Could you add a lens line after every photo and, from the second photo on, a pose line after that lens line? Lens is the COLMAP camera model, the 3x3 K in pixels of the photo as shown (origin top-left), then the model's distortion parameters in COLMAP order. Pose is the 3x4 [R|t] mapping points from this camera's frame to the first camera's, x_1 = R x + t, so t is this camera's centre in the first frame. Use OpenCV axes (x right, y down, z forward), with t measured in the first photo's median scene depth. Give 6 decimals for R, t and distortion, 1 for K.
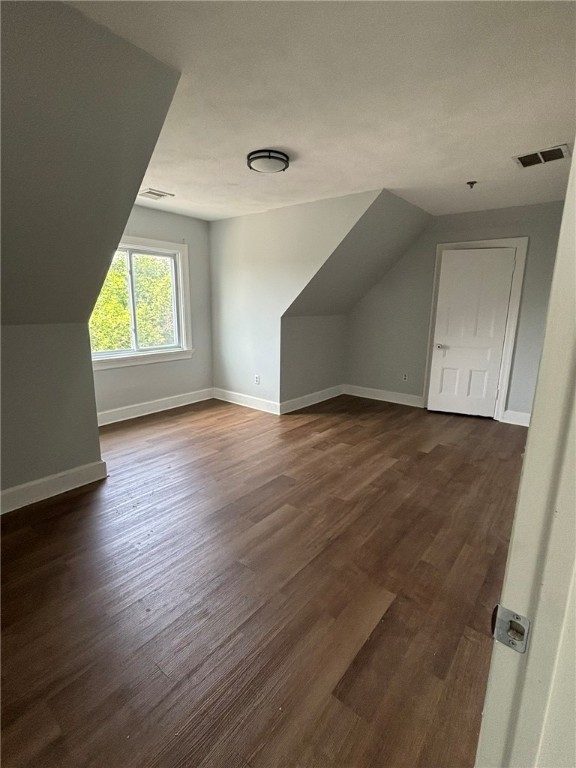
lens RADIAL K [[367.0, 0, 290.5], [0, 367.0, 380.8], [0, 0, 1]] dist [-0.000567, -0.001590]
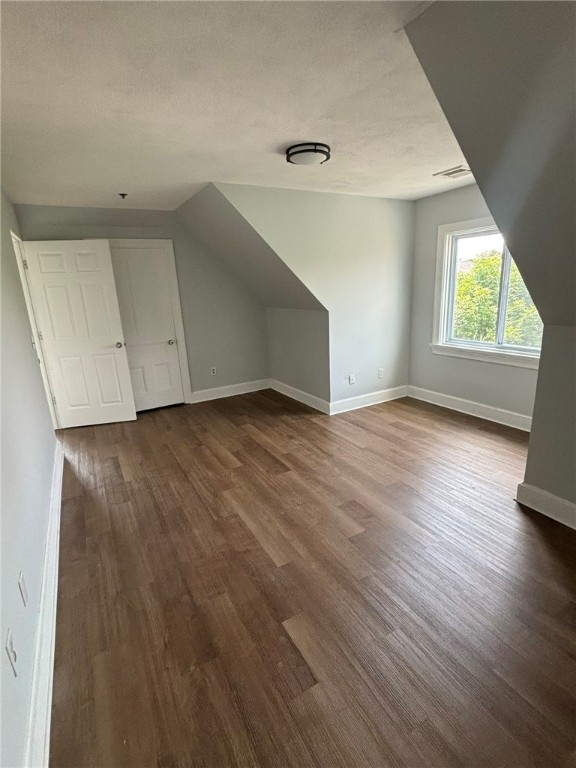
lens RADIAL K [[367.0, 0, 290.5], [0, 367.0, 380.8], [0, 0, 1]] dist [-0.000567, -0.001590]
pose [[-0.367440, 0.237863, -0.899116, 0.829180], [-0.151644, 0.938483, 0.310249, -0.294908], [0.917601, 0.250344, -0.308766, 1.223147]]
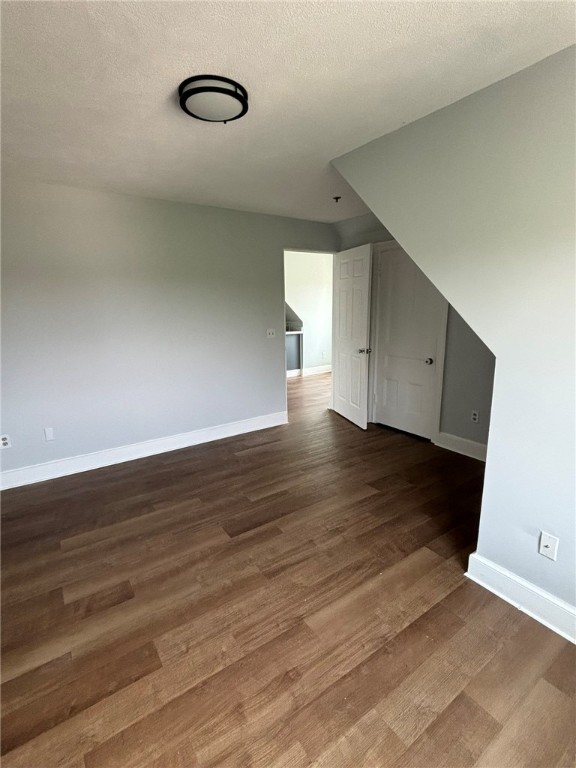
lens RADIAL K [[367.0, 0, 290.5], [0, 367.0, 380.8], [0, 0, 1]] dist [-0.000567, -0.001590]
pose [[-0.958220, -0.060274, 0.279609, -0.337277], [0.059180, 0.914616, 0.399970, -0.353424], [-0.279842, 0.399807, -0.872836, 1.481272]]
